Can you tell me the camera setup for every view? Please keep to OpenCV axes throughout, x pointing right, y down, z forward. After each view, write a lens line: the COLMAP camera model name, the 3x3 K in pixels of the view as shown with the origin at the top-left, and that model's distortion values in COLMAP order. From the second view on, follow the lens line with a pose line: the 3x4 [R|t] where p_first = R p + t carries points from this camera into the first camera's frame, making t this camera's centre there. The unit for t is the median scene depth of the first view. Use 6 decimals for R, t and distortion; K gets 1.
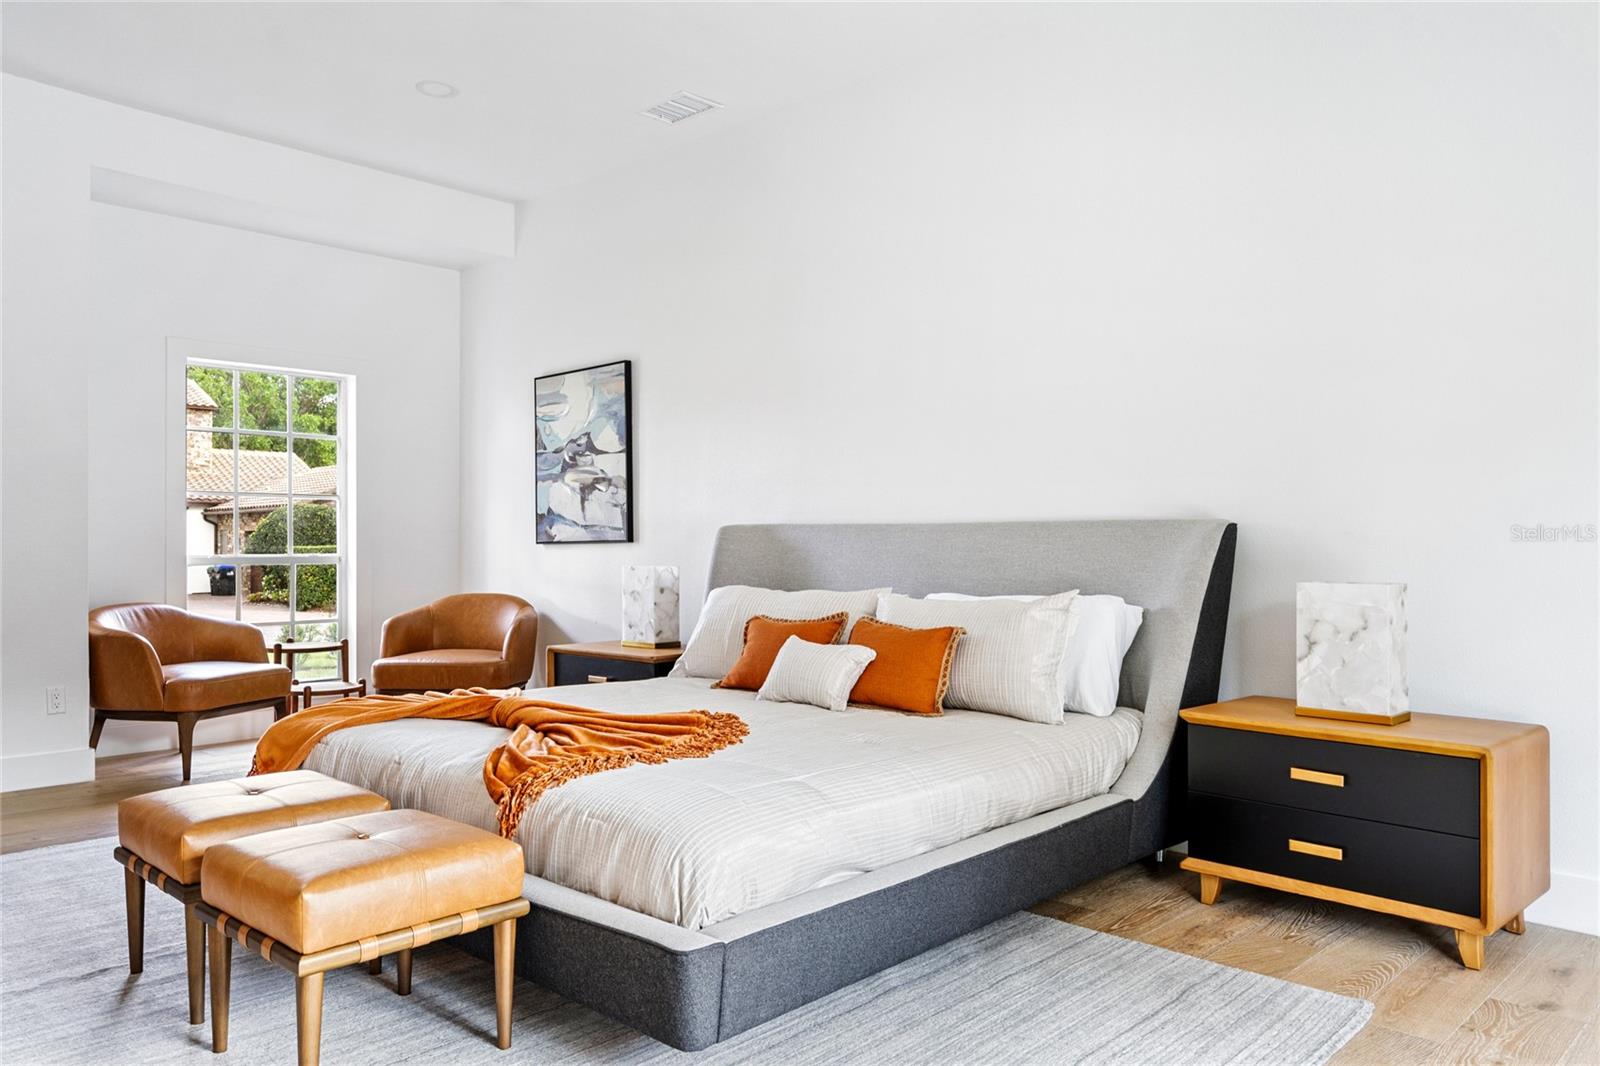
lens RADIAL K [[1153.4, 0, 800.0], [0, 1153.4, 533.9], [0, 0, 1]] dist [0.004754, 0.003088]
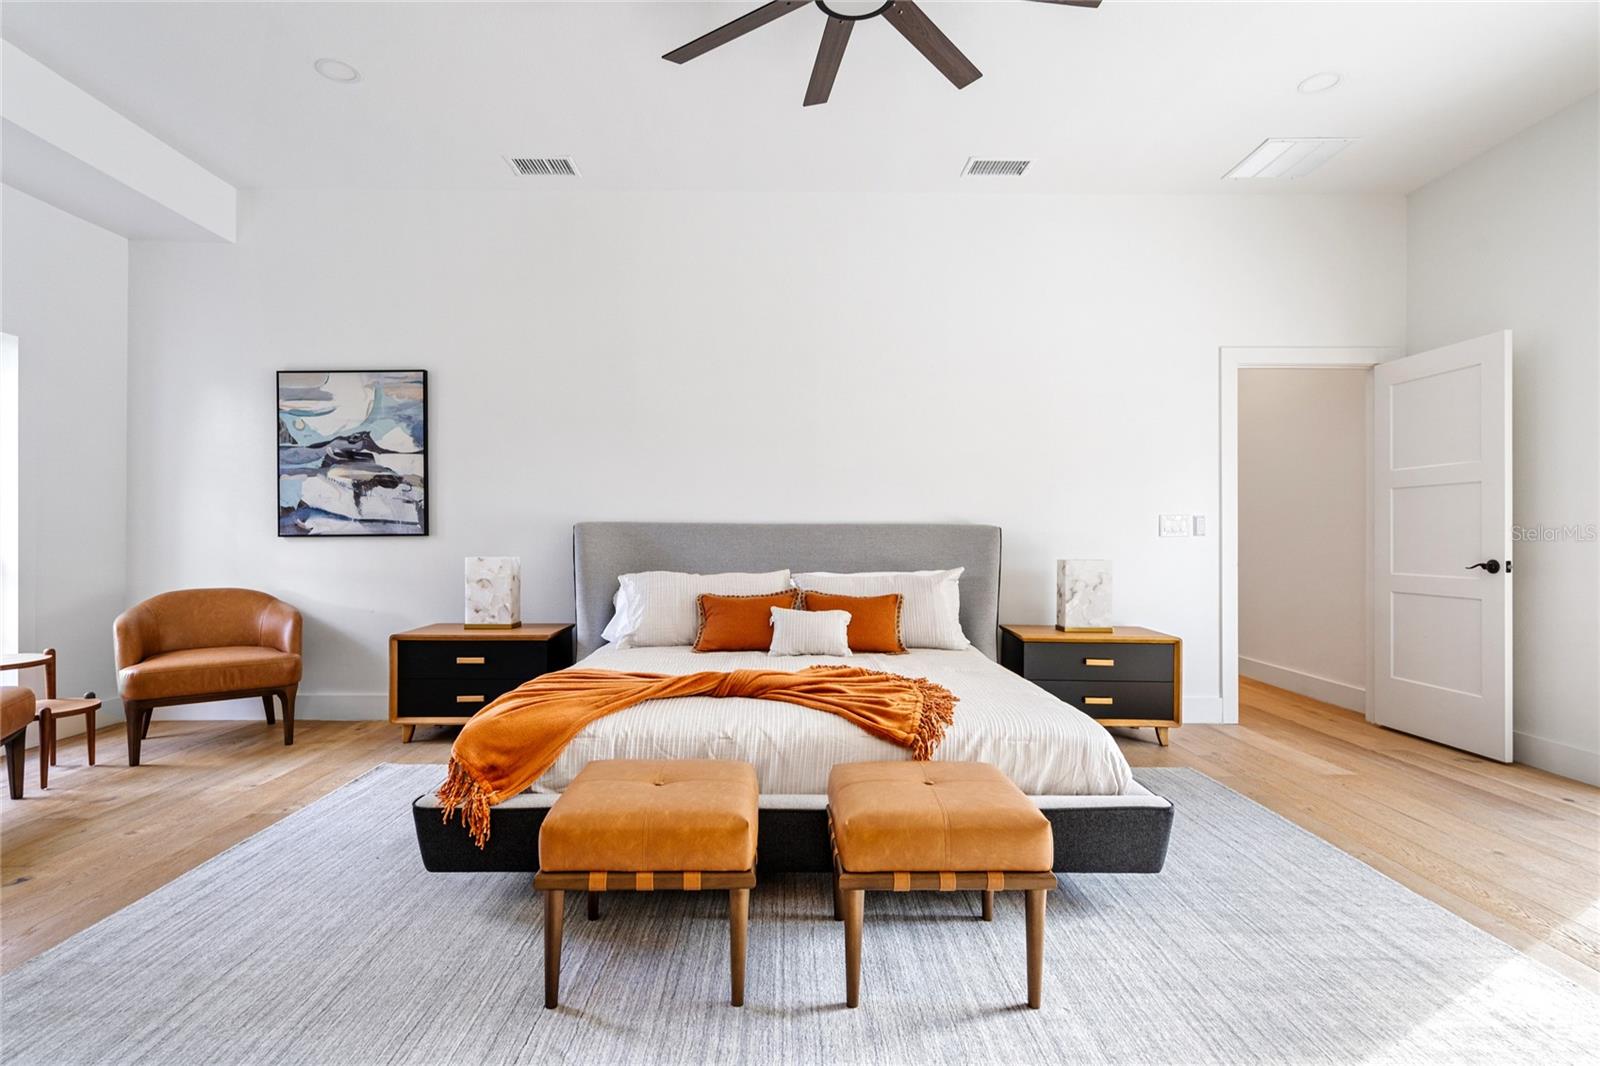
lens RADIAL K [[818.8, 0, 798.6], [0, 818.8, 533.4], [0, 0, 1]] dist [0.013308, 0.000235]
pose [[0.726325, -0.001102, 0.687351, -0.417103], [-0.008142, 0.999915, 0.010207, -0.005607], [-0.687304, -0.013010, 0.726254, 0.180614]]
